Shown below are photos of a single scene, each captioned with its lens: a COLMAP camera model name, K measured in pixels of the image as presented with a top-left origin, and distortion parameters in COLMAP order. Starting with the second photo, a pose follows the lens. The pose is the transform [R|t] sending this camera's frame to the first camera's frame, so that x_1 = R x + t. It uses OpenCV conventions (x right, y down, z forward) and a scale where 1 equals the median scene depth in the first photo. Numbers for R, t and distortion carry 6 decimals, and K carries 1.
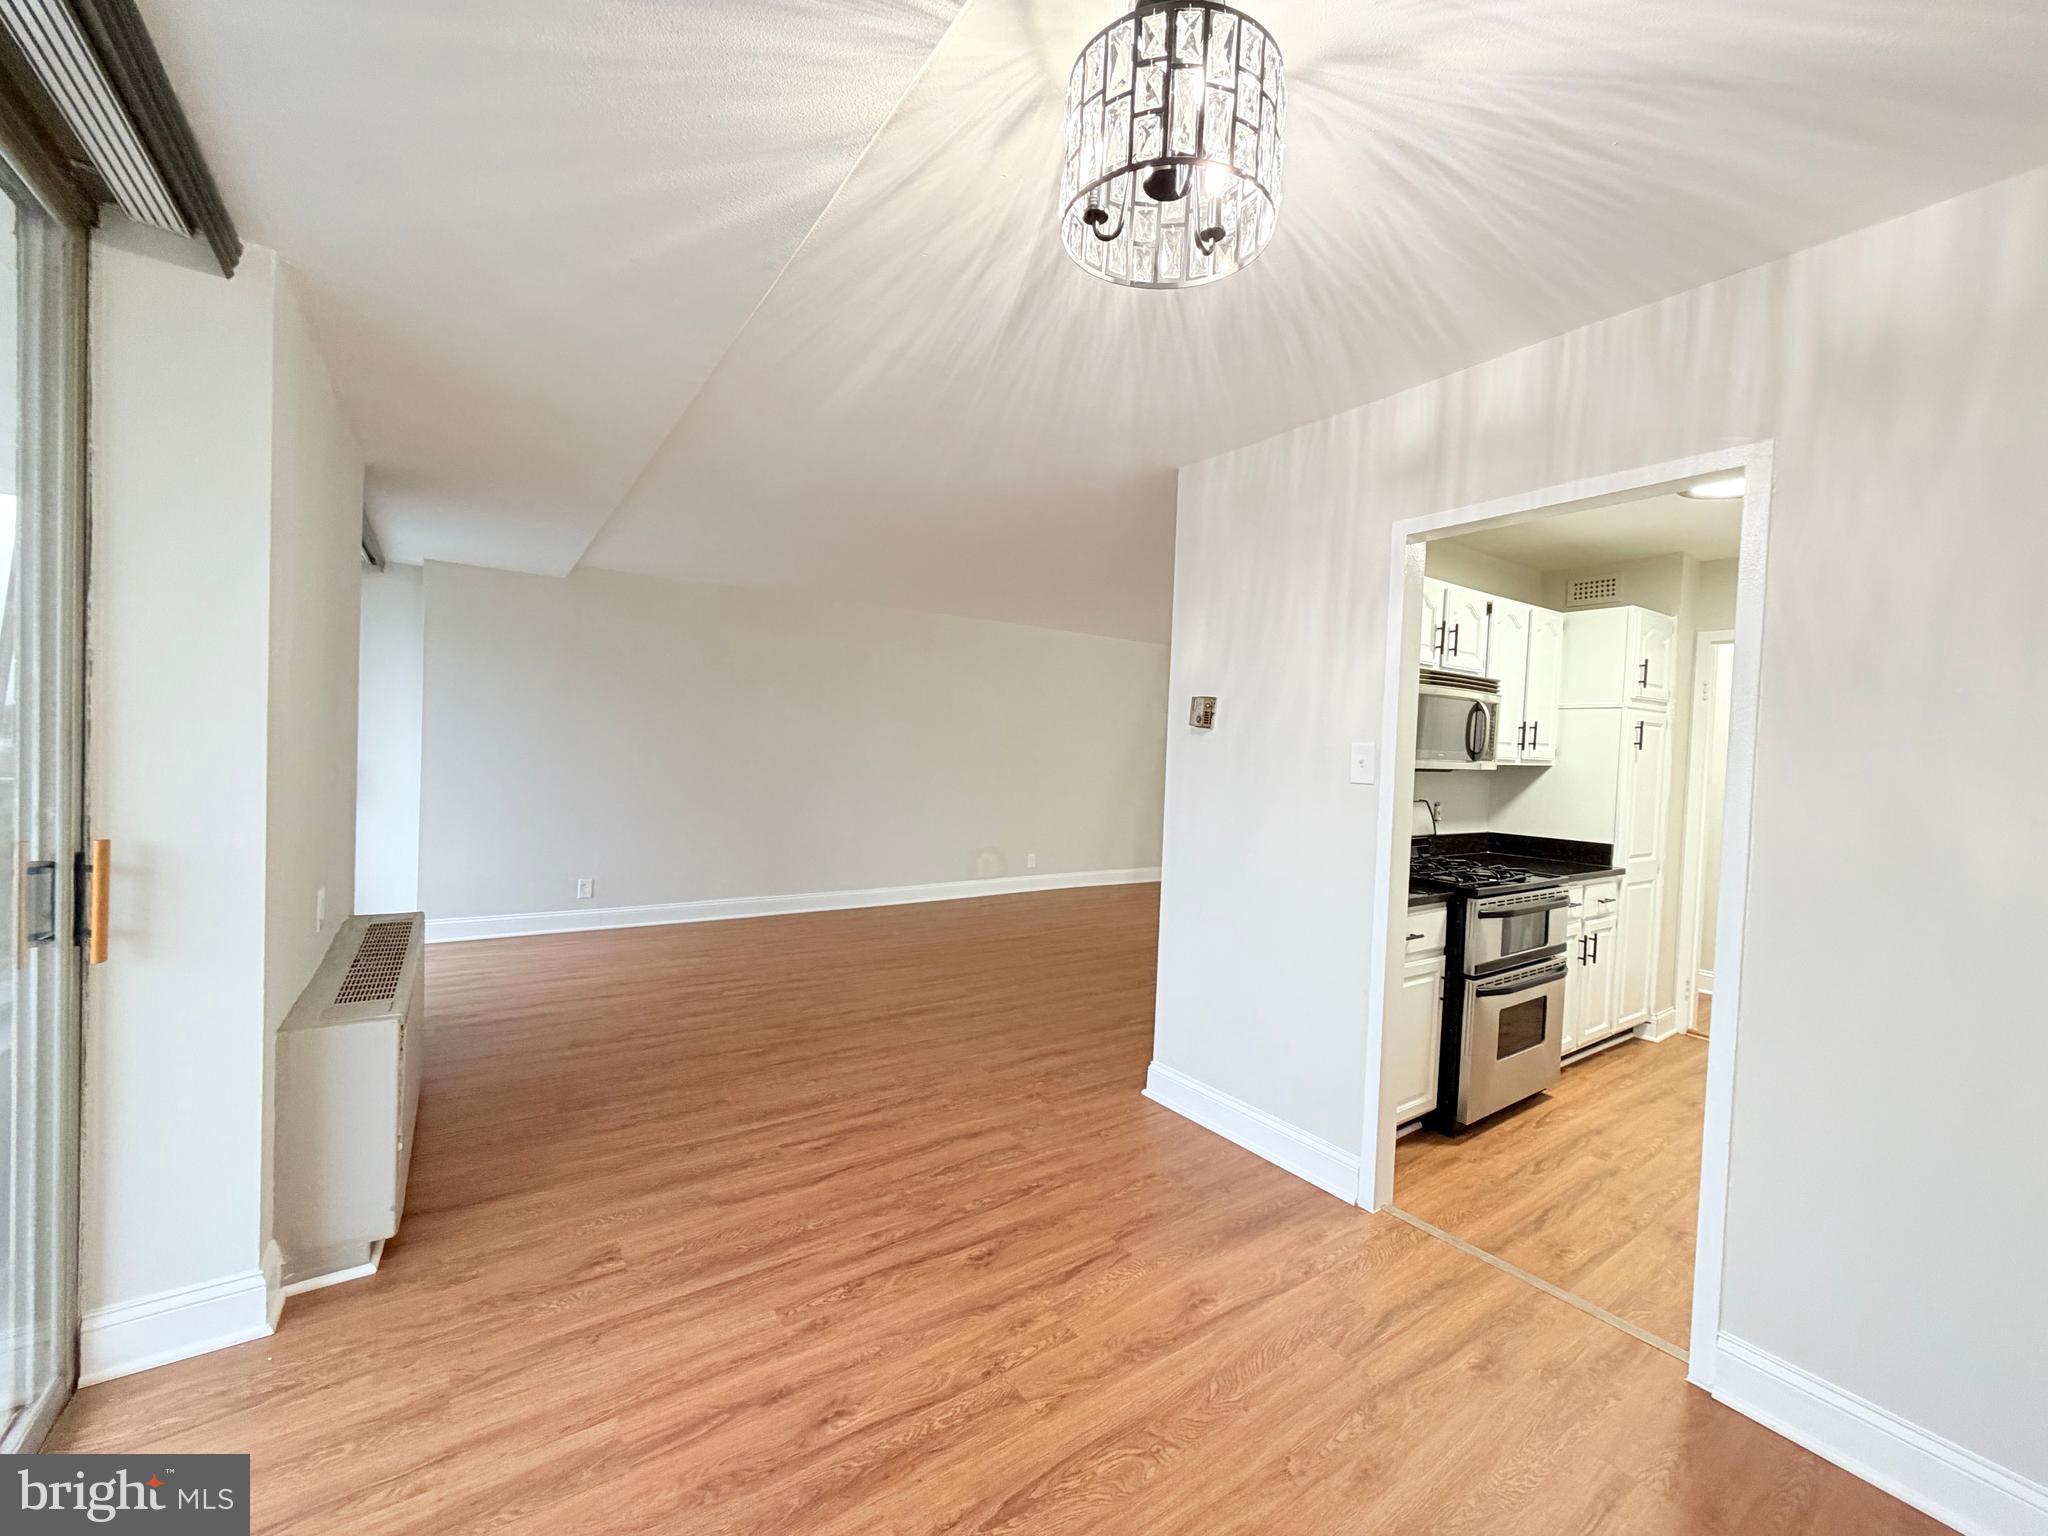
lens RADIAL K [[824.6, 0, 1024.0], [0, 824.6, 768.0], [0, 0, 1]] dist [0.000139, 0.000056]
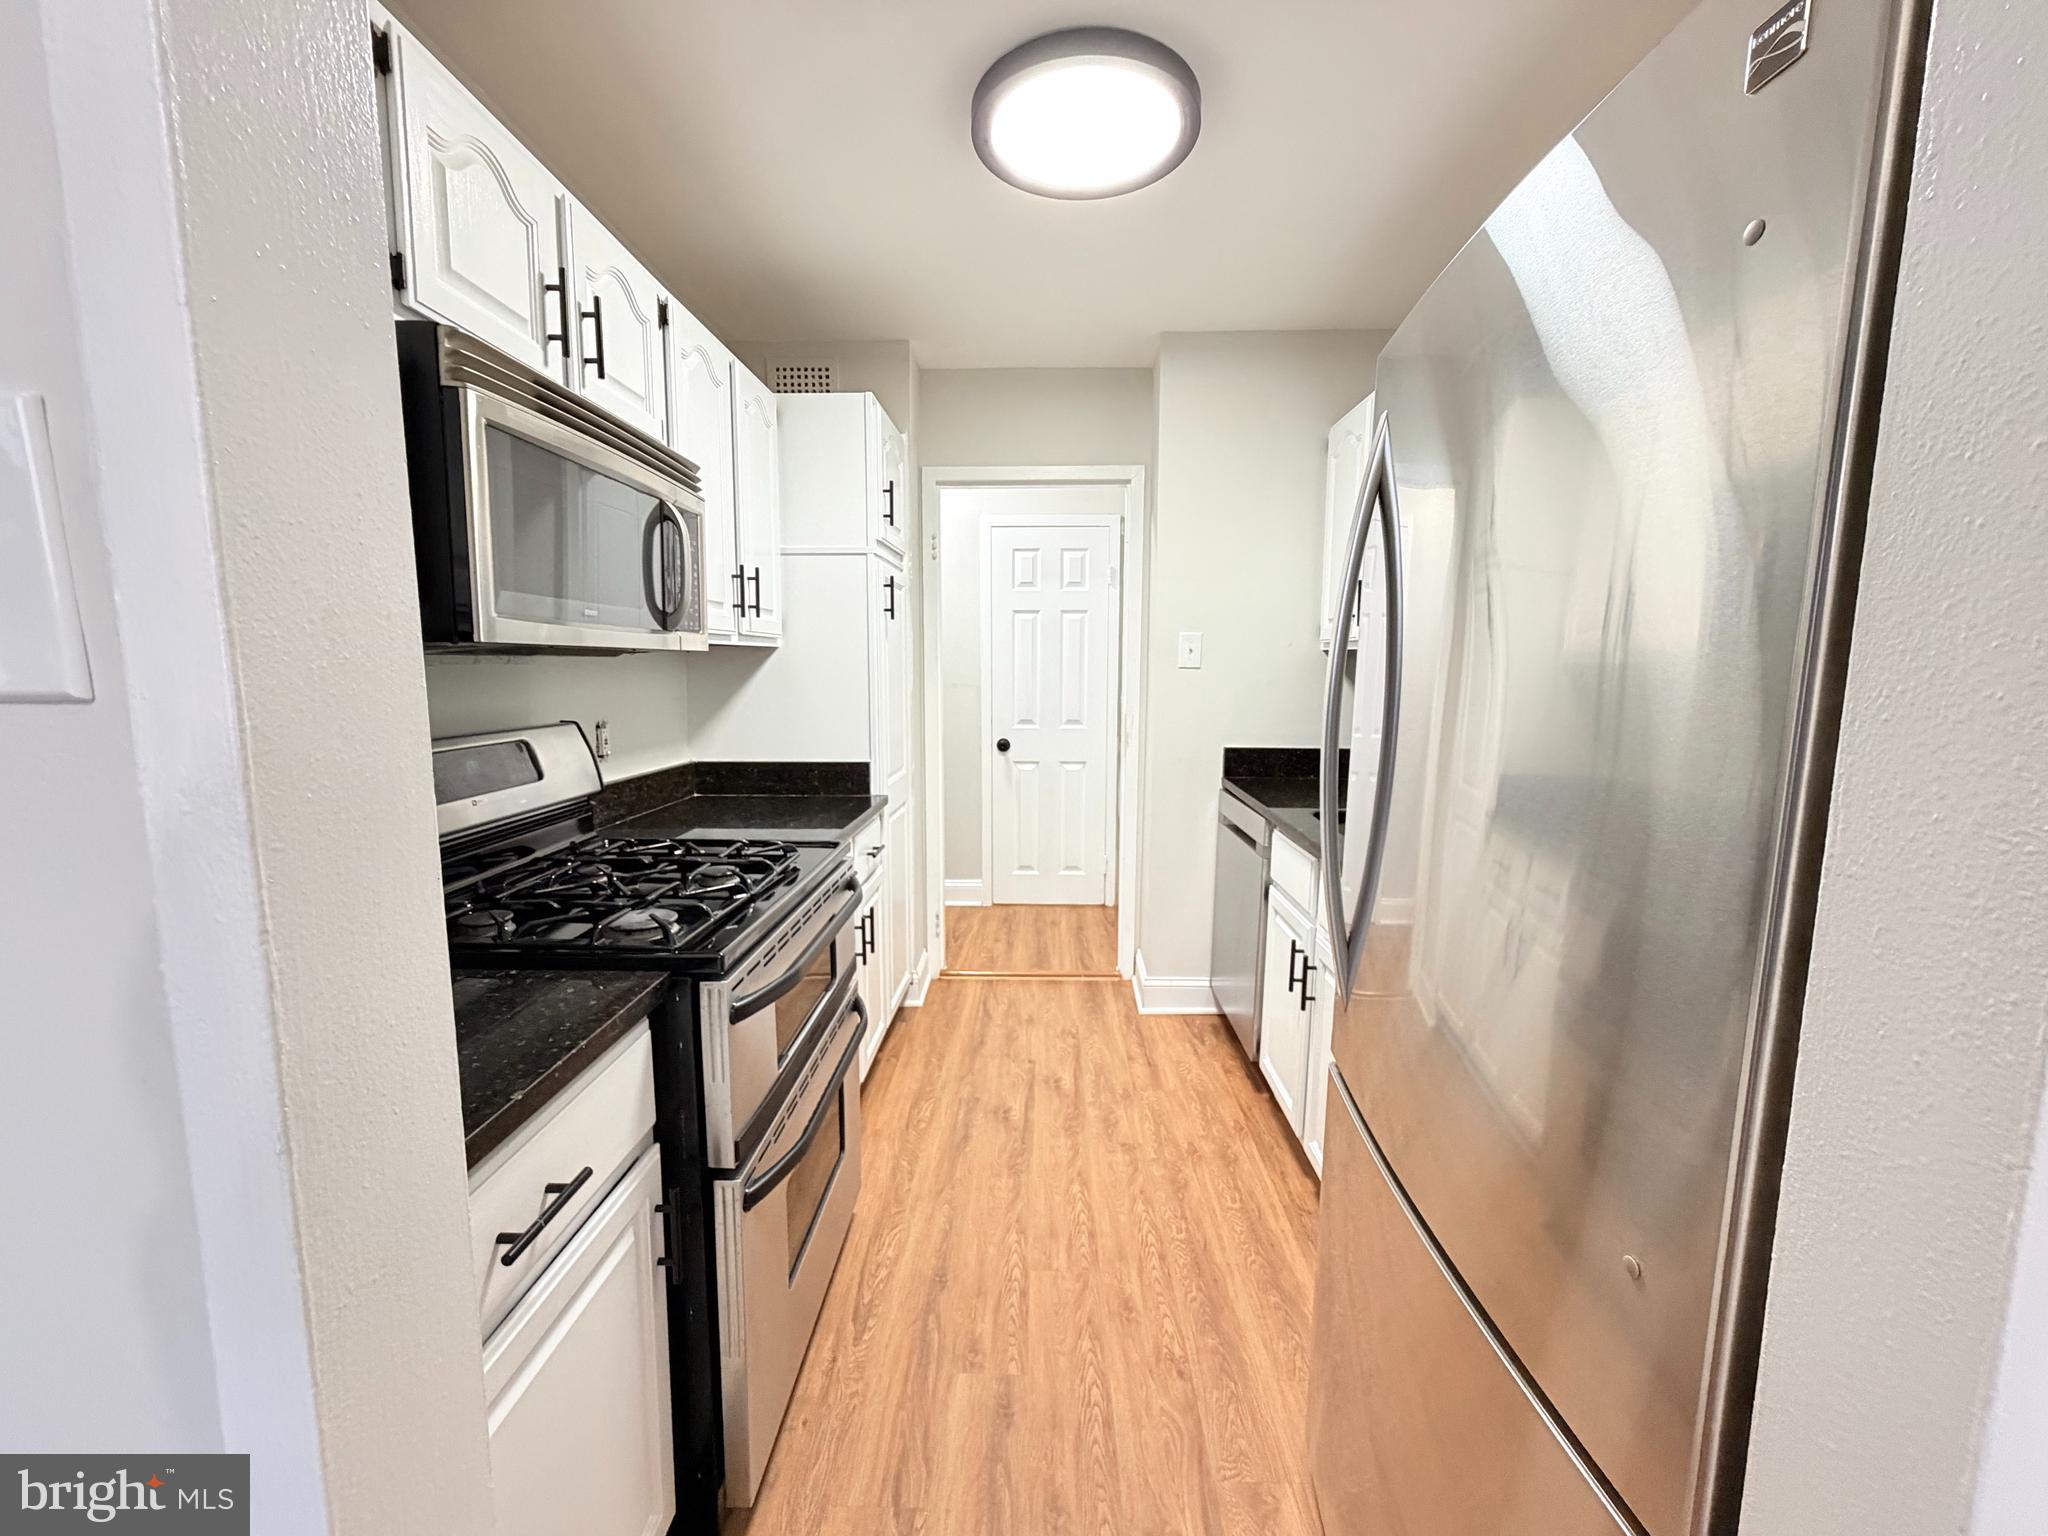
lens RADIAL K [[807.4, 0, 1024.0], [0, 807.4, 768.0], [0, 0, 1]] dist [0.000674, 0.000054]
pose [[0.590663, -0.133438, 0.795808, 0.278602], [0.038256, 0.989754, 0.137564, 0.012363], [-0.806011, -0.050809, 0.589716, 0.539599]]
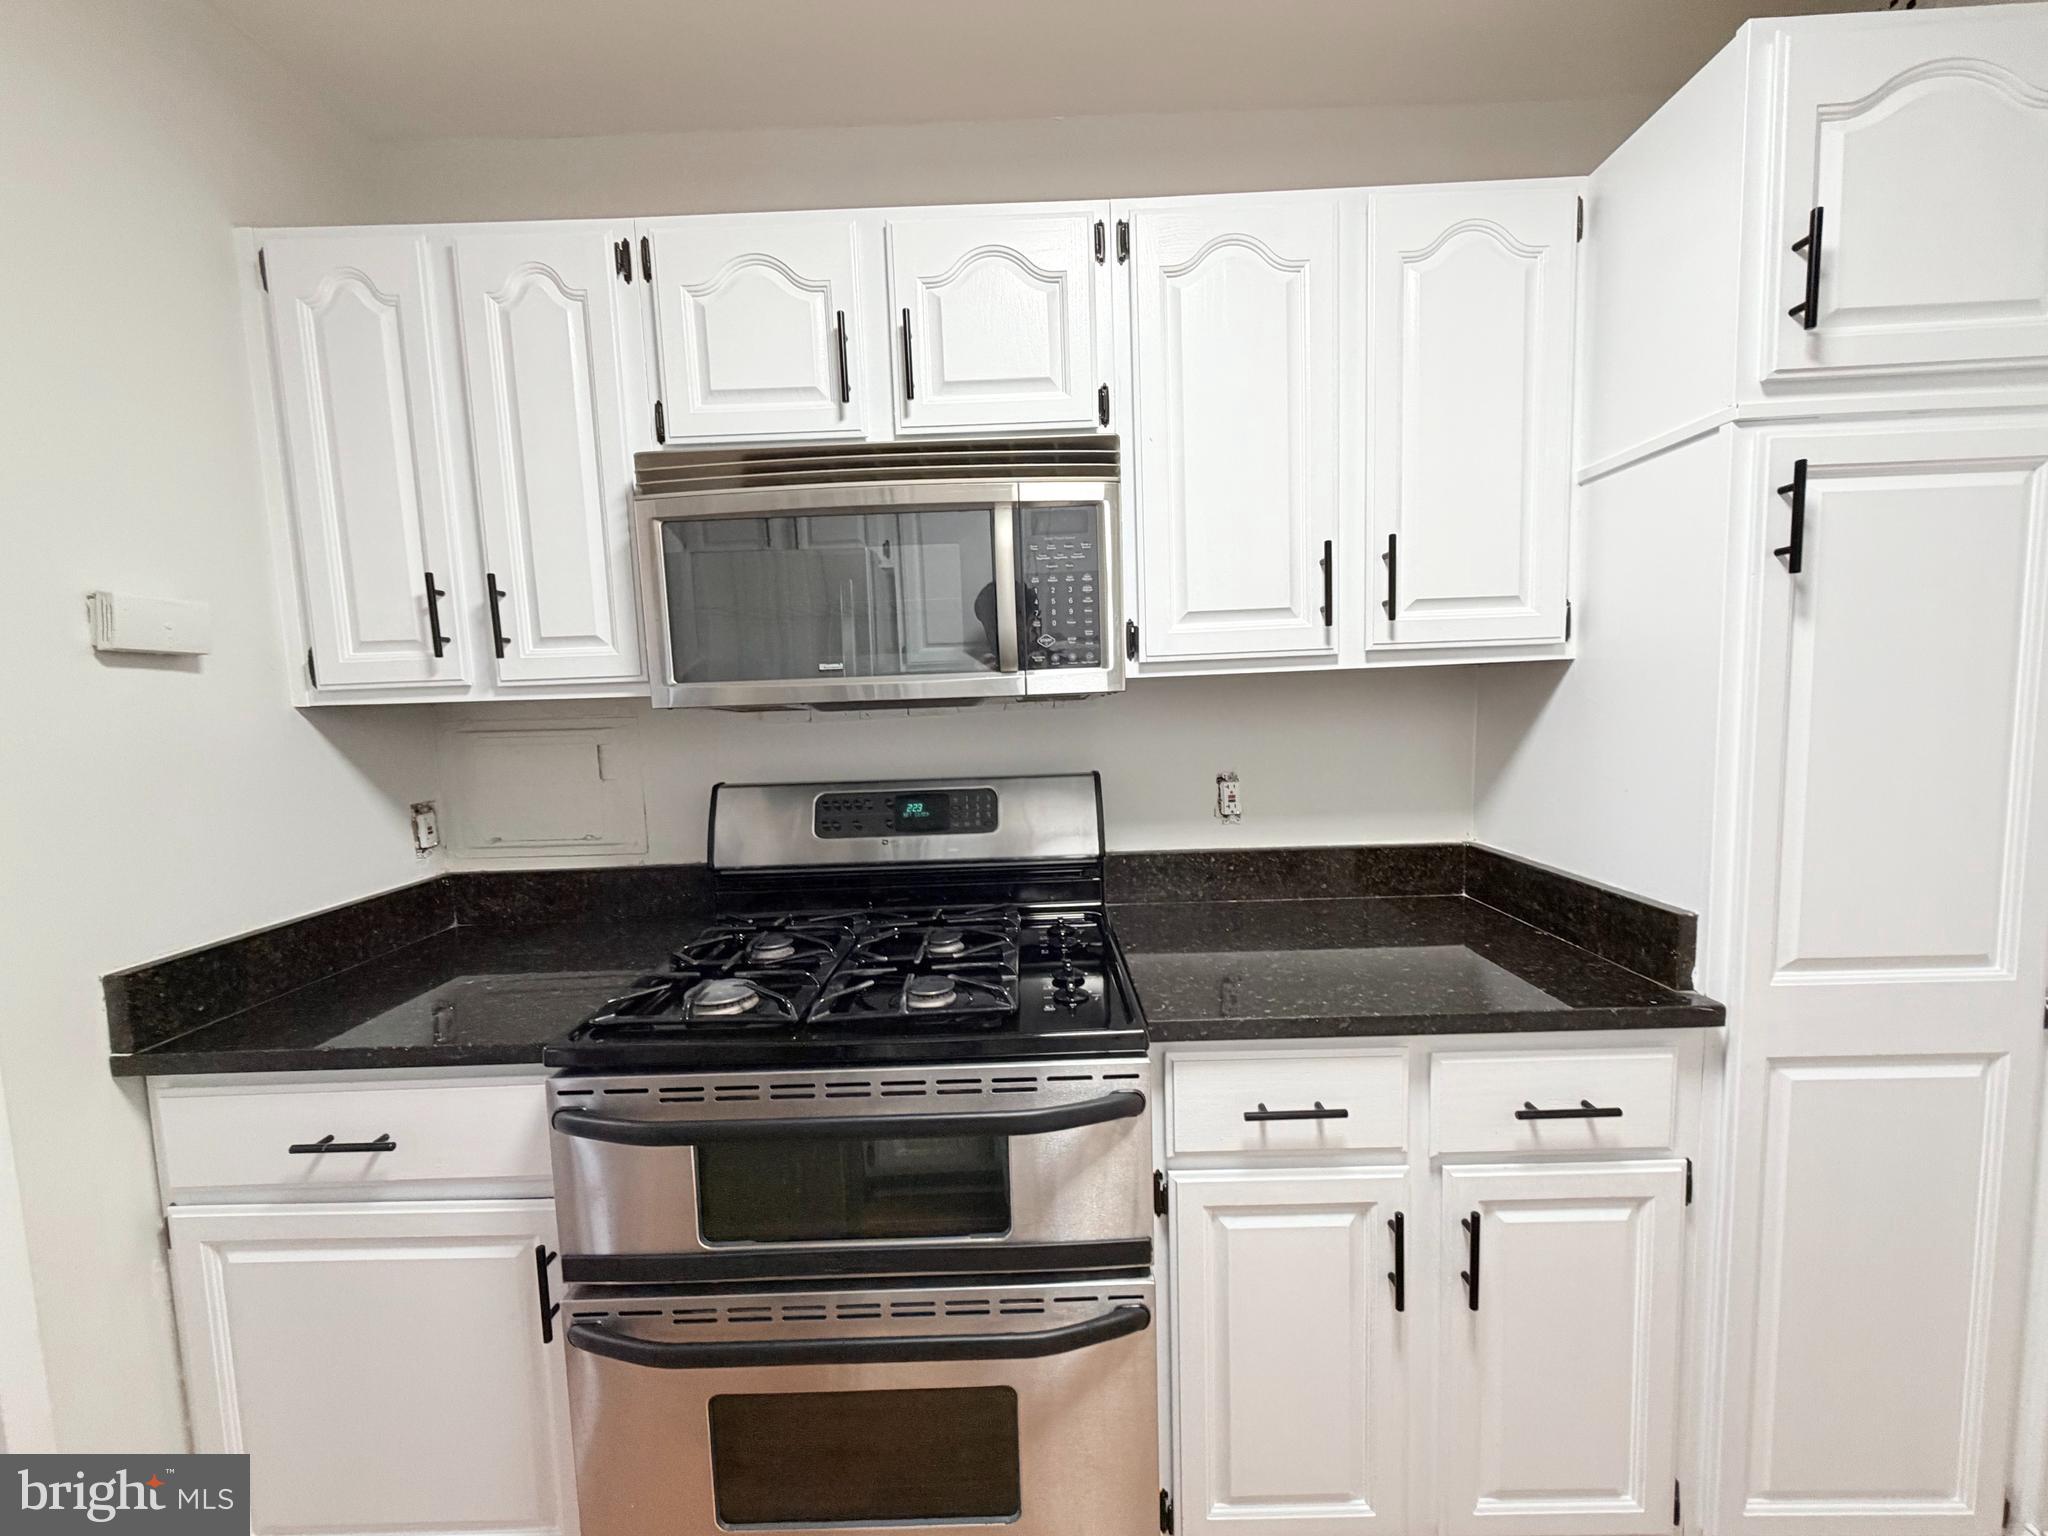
lens RADIAL K [[807.4, 0, 1024.0], [0, 807.4, 768.0], [0, 0, 1]] dist [0.000674, 0.000054]
pose [[0.815841, -0.011921, -0.578153, 0.728667], [0.045960, 0.997961, 0.044278, 0.018041], [0.576447, -0.062696, 0.814726, 0.672574]]
